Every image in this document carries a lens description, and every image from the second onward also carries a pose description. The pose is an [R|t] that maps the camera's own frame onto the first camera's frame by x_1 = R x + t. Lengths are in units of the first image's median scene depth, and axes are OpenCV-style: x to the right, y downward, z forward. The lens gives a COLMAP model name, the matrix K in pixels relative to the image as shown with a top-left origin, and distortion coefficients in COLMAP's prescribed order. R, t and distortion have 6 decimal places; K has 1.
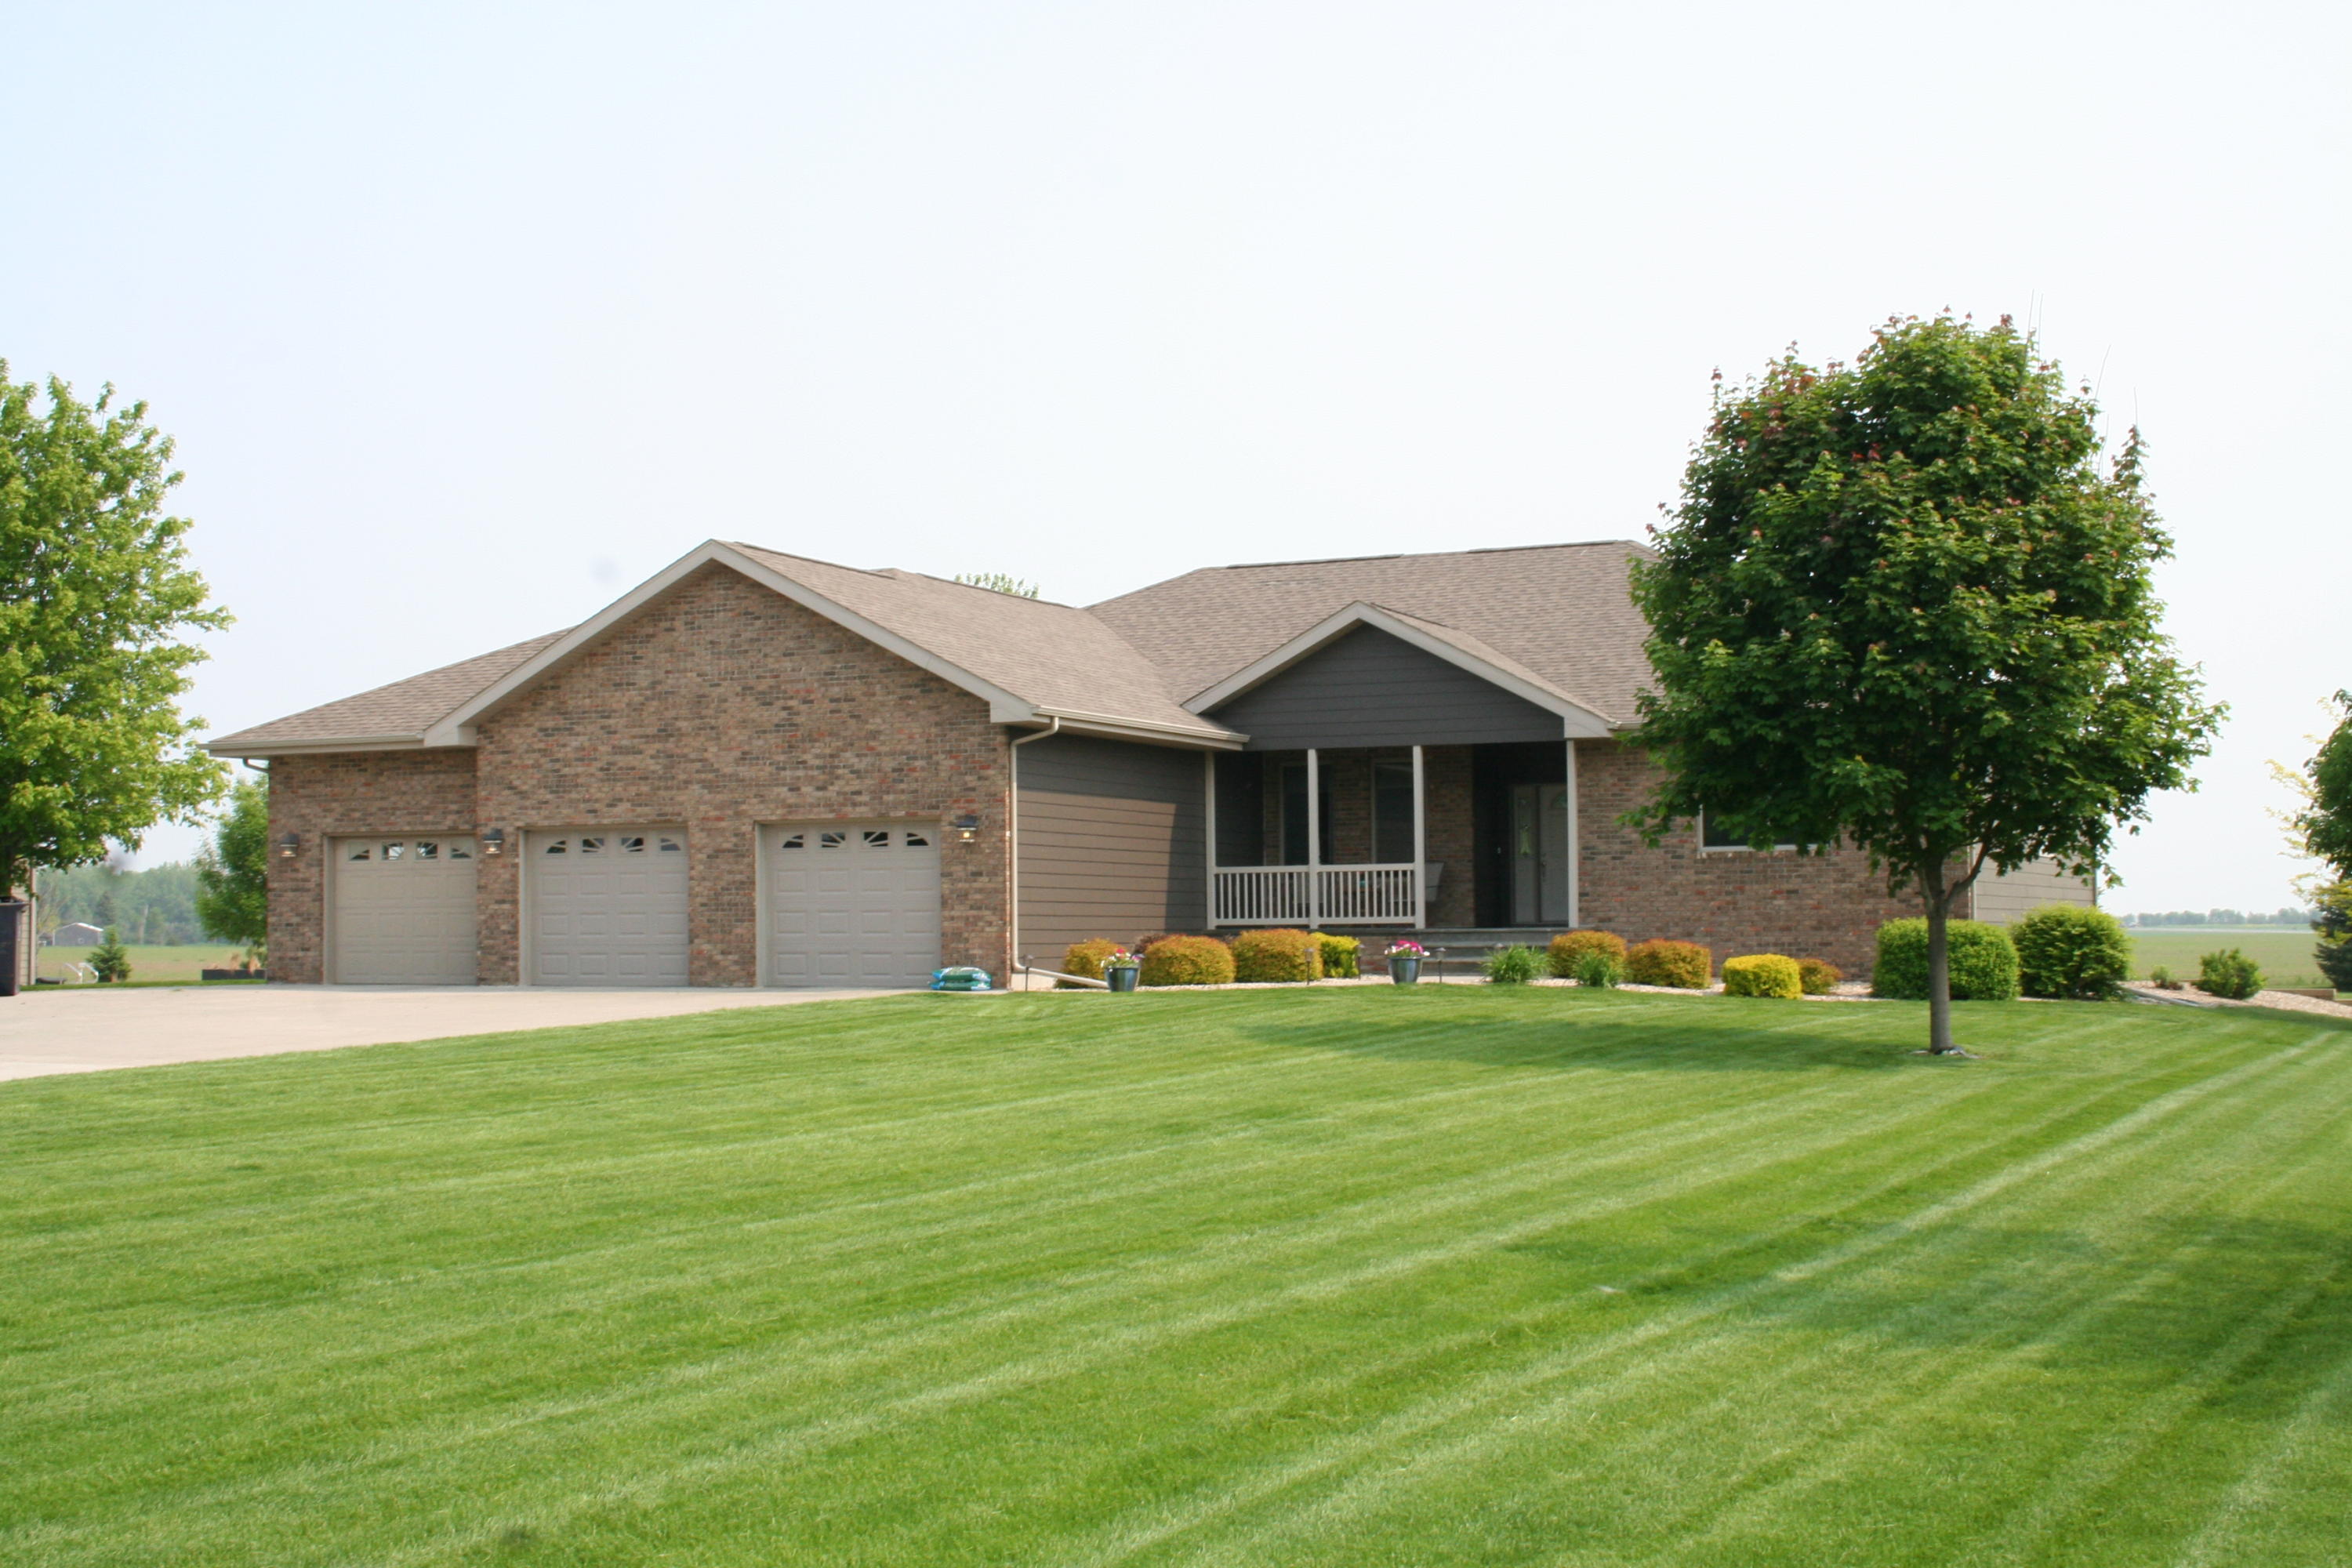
lens RADIAL K [[2894.4, 0, 1190.9], [0, 2894.4, 803.0], [0, 0, 1]] dist [-0.095208, 0.000000]
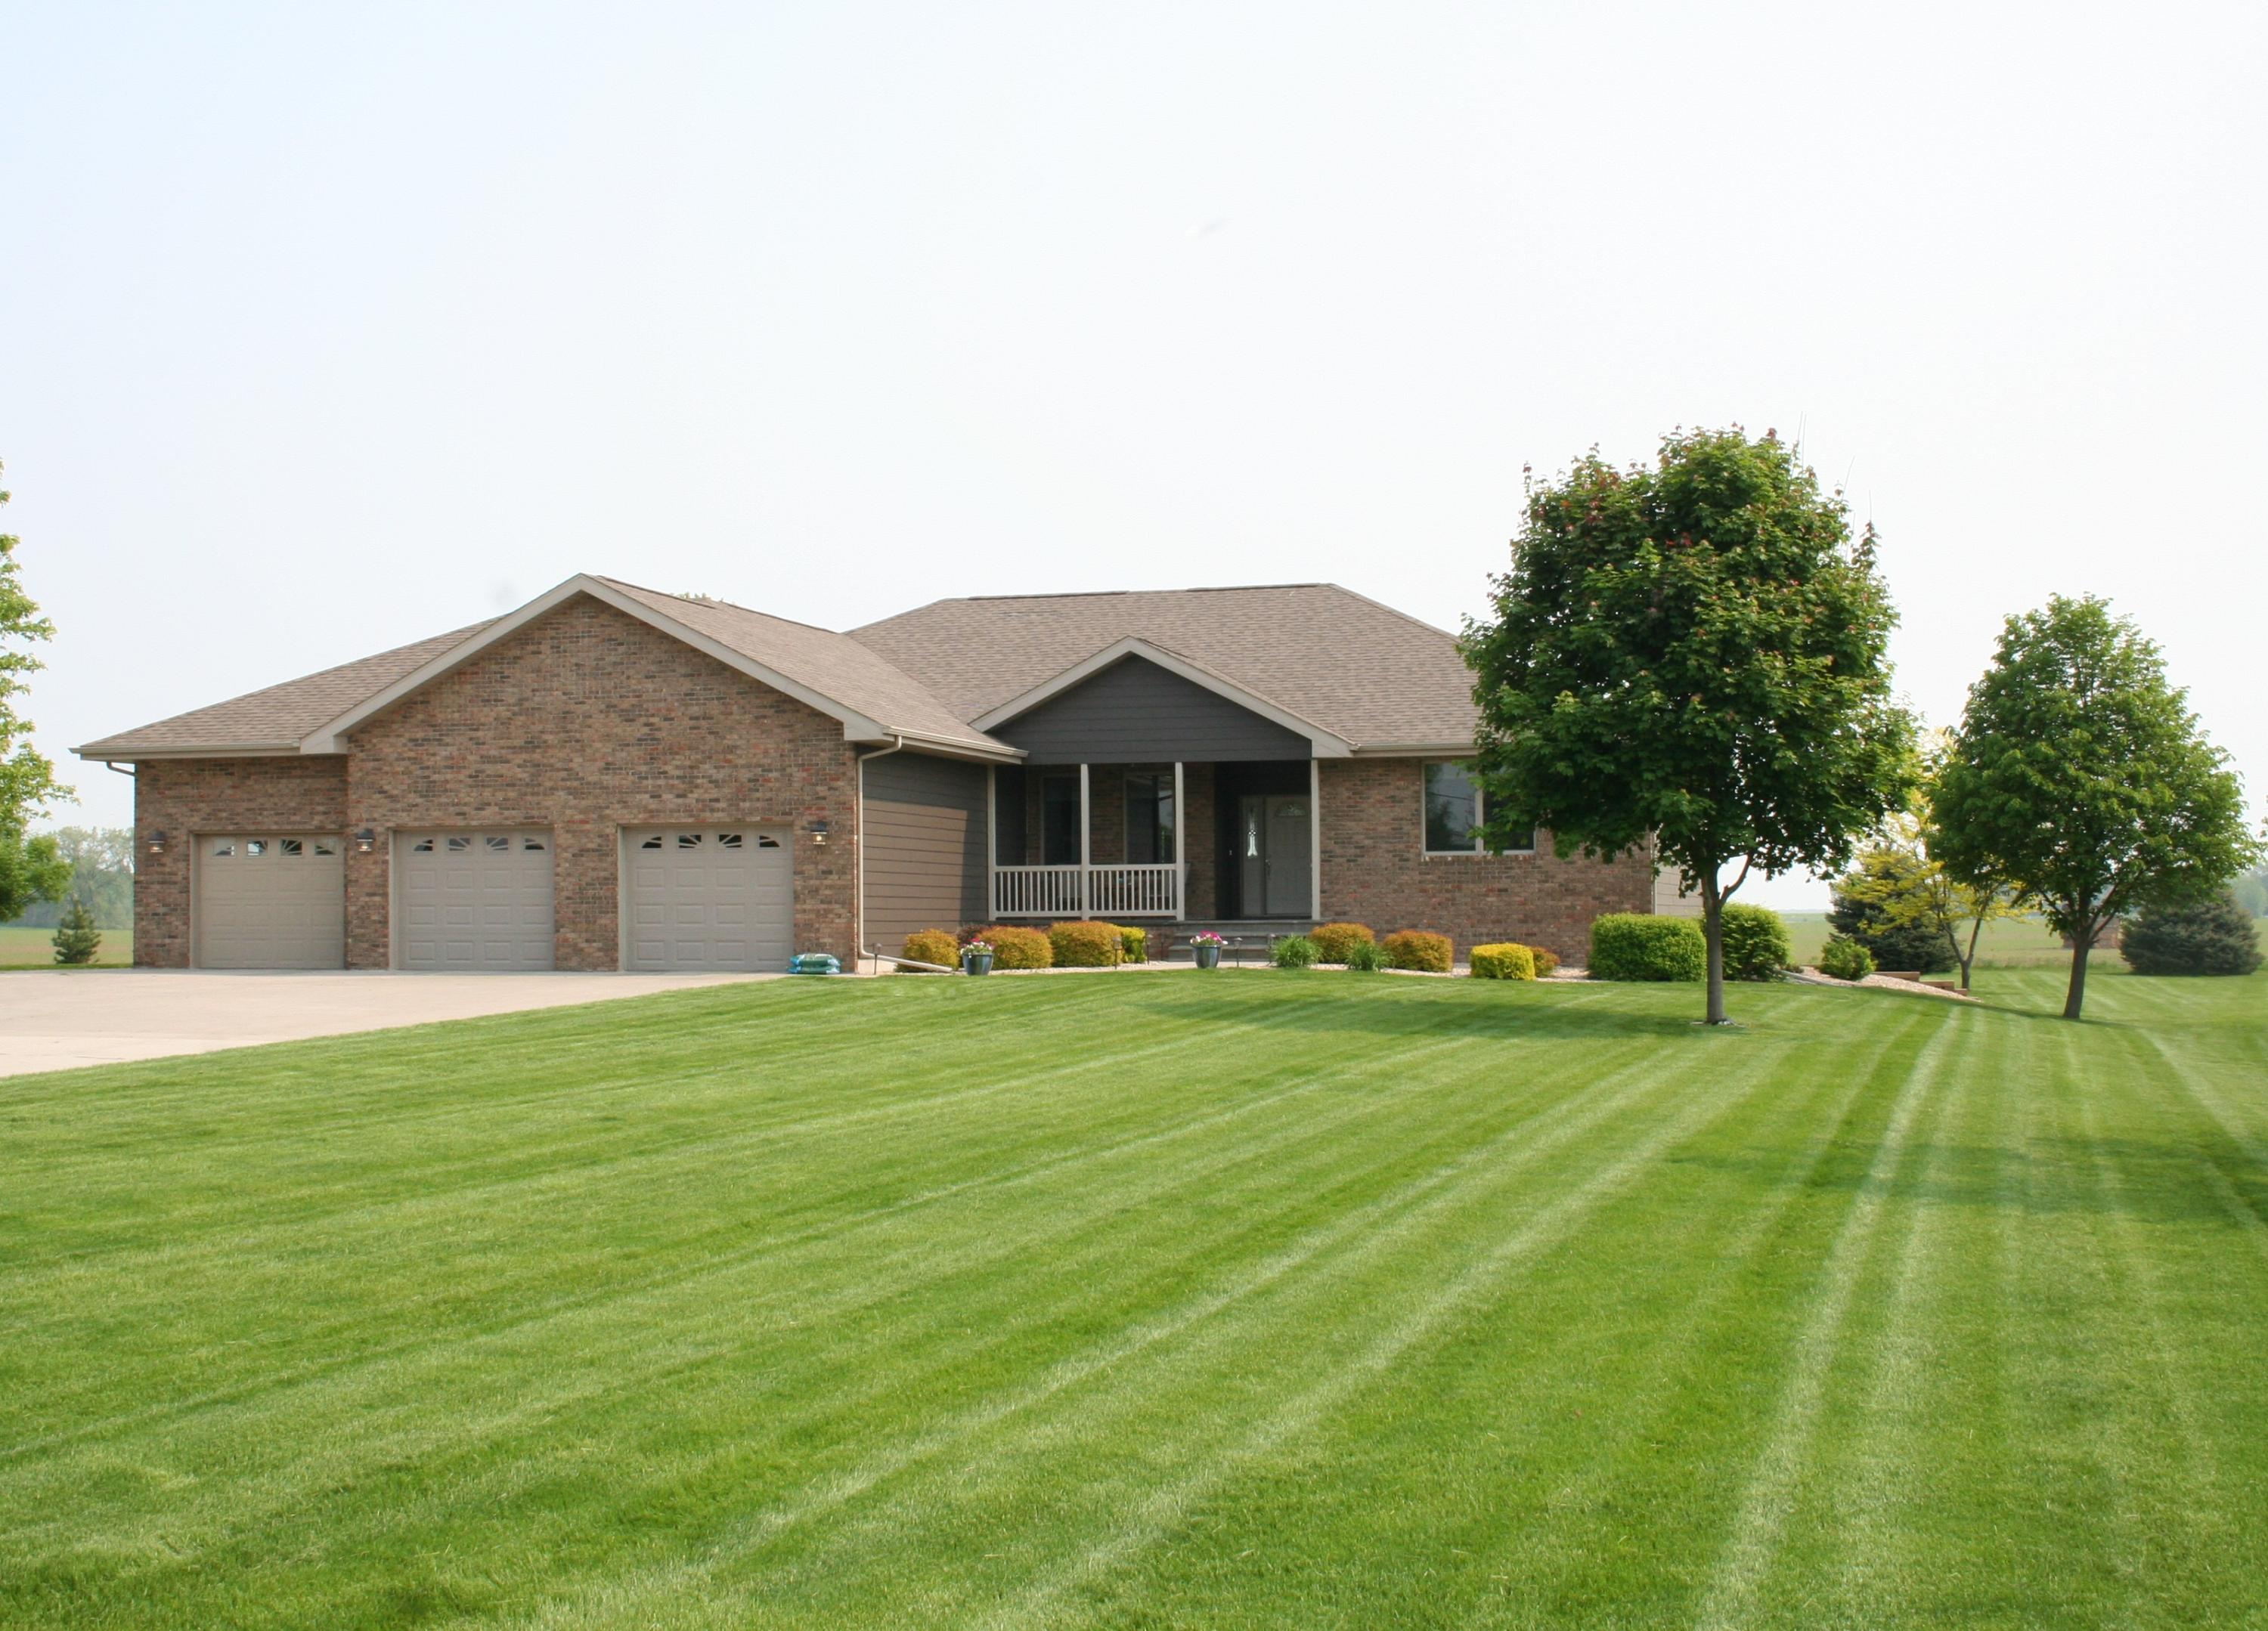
lens RADIAL K [[2738.5, 0, 1115.8], [0, 2738.5, 800.4], [0, 0, 1]] dist [-0.111201, 0.000000]
pose [[0.987806, 0.008545, 0.155455, -0.124606], [-0.008805, 0.999961, 0.000981, -0.005808], [-0.155440, -0.002338, 0.987843, -0.082497]]
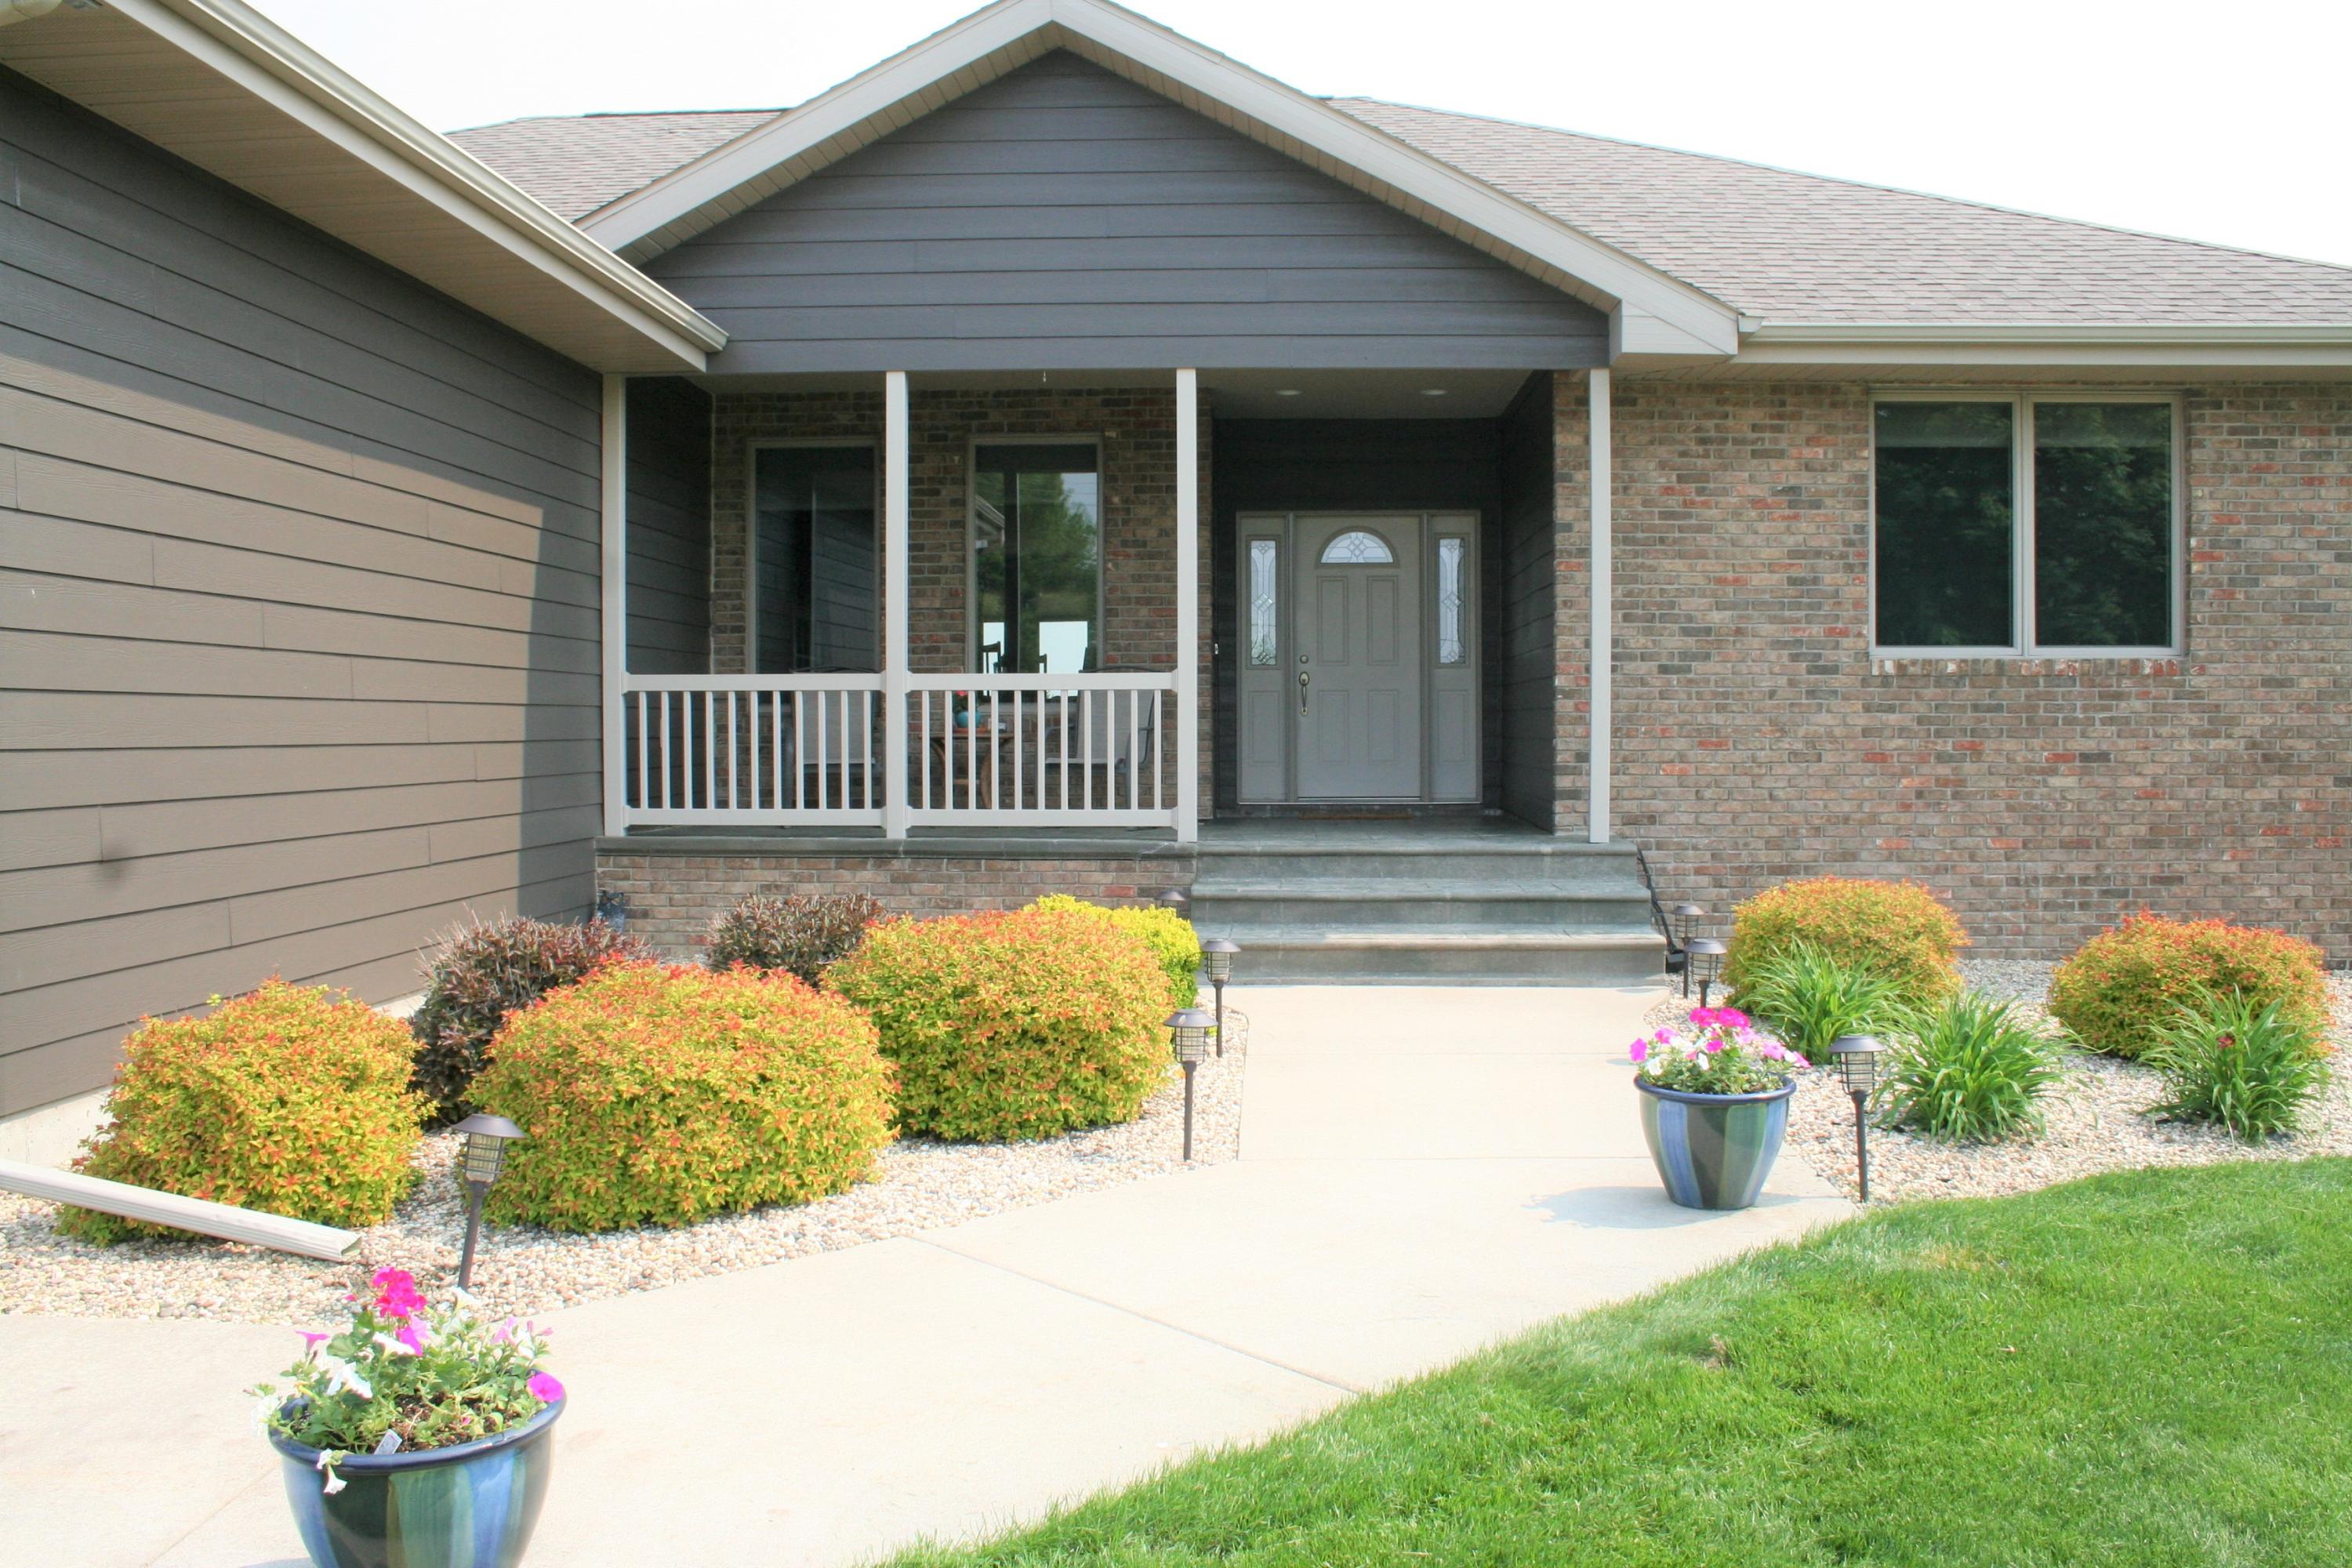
lens RADIAL K [[1963.0, 0, 1184.4], [0, 1963.0, 725.6], [0, 0, 1]] dist [-0.106071, 0.012198]
pose [[0.927427, 0.006997, 0.373938, -0.021585], [-0.023766, 0.998907, 0.040254, 0.018374], [-0.373247, -0.046220, 0.926580, 0.805047]]
